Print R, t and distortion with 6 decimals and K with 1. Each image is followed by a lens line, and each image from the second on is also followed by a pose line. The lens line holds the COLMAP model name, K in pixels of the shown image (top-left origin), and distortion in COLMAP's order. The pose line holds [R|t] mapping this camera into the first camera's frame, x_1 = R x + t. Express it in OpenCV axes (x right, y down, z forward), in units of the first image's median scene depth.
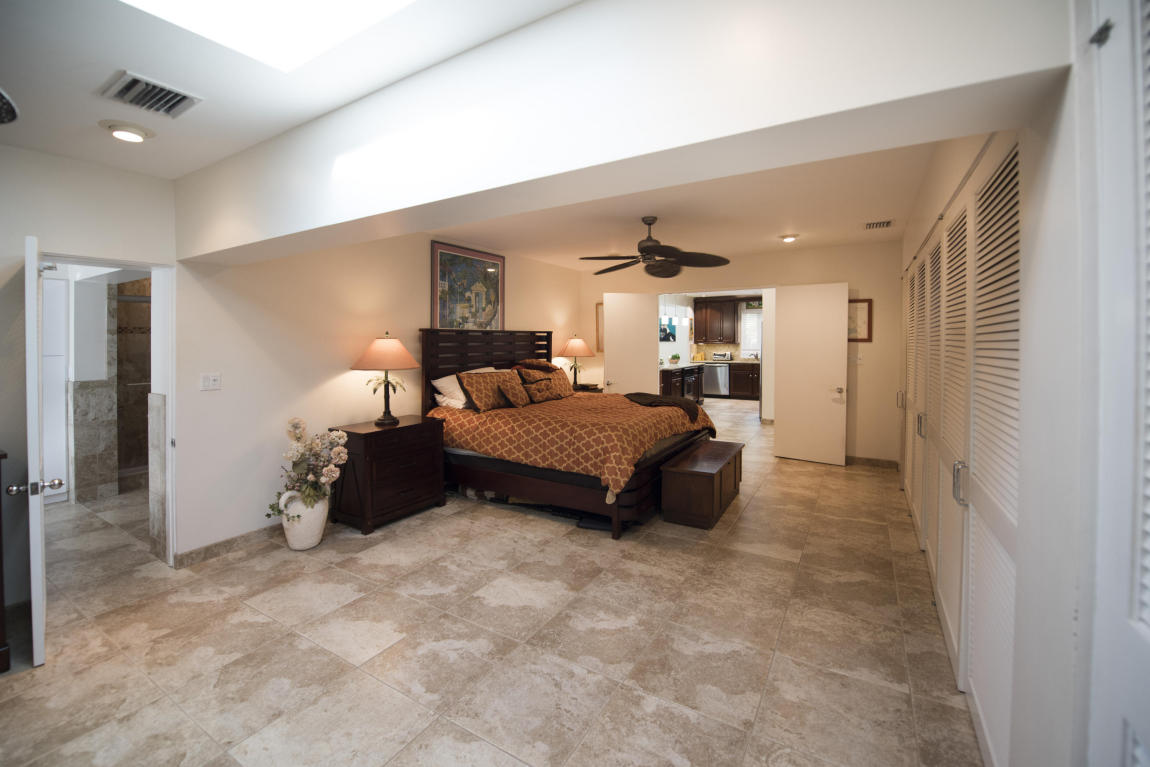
lens RADIAL K [[455.5, 0, 571.4], [0, 455.5, 344.7], [0, 0, 1]] dist [-0.000869, -0.004275]
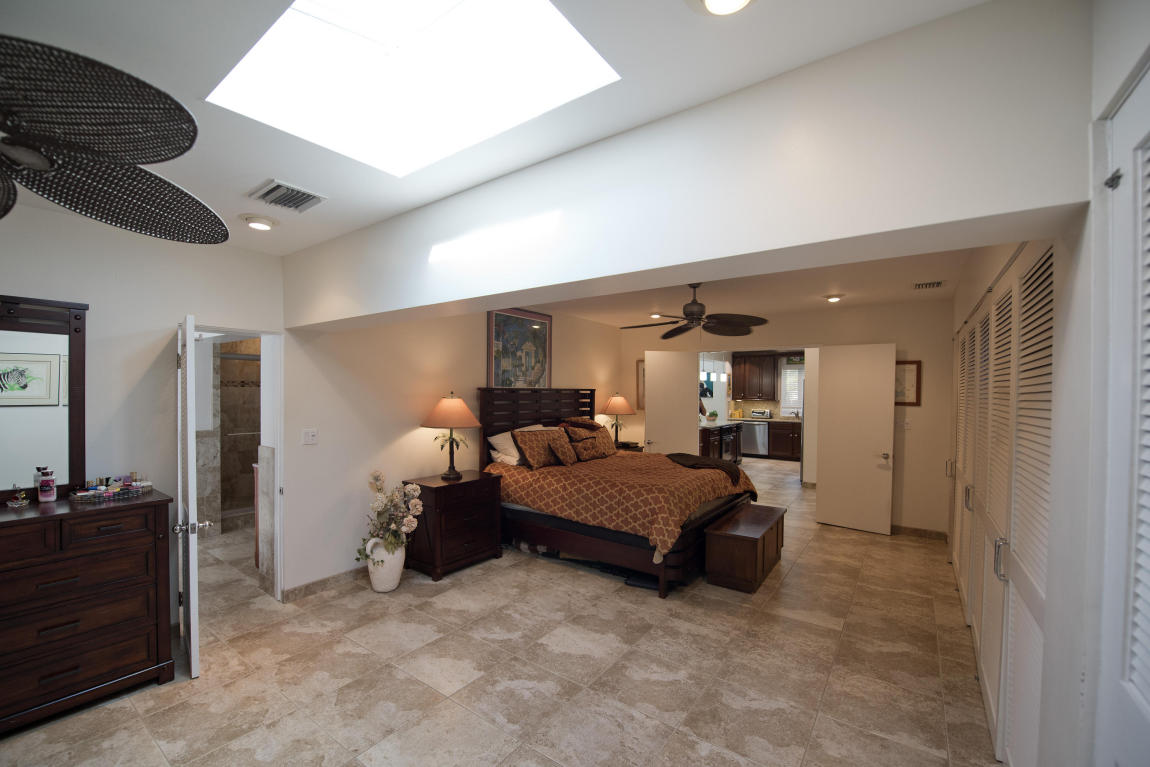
lens RADIAL K [[468.5, 0, 578.8], [0, 468.5, 377.8], [0, 0, 1]] dist [-0.000839, -0.006797]
pose [[0.998307, 0.029591, -0.050069, -0.067872], [-0.031335, 0.998917, -0.034398, -0.042601], [0.048997, 0.035909, 0.998153, -0.123225]]
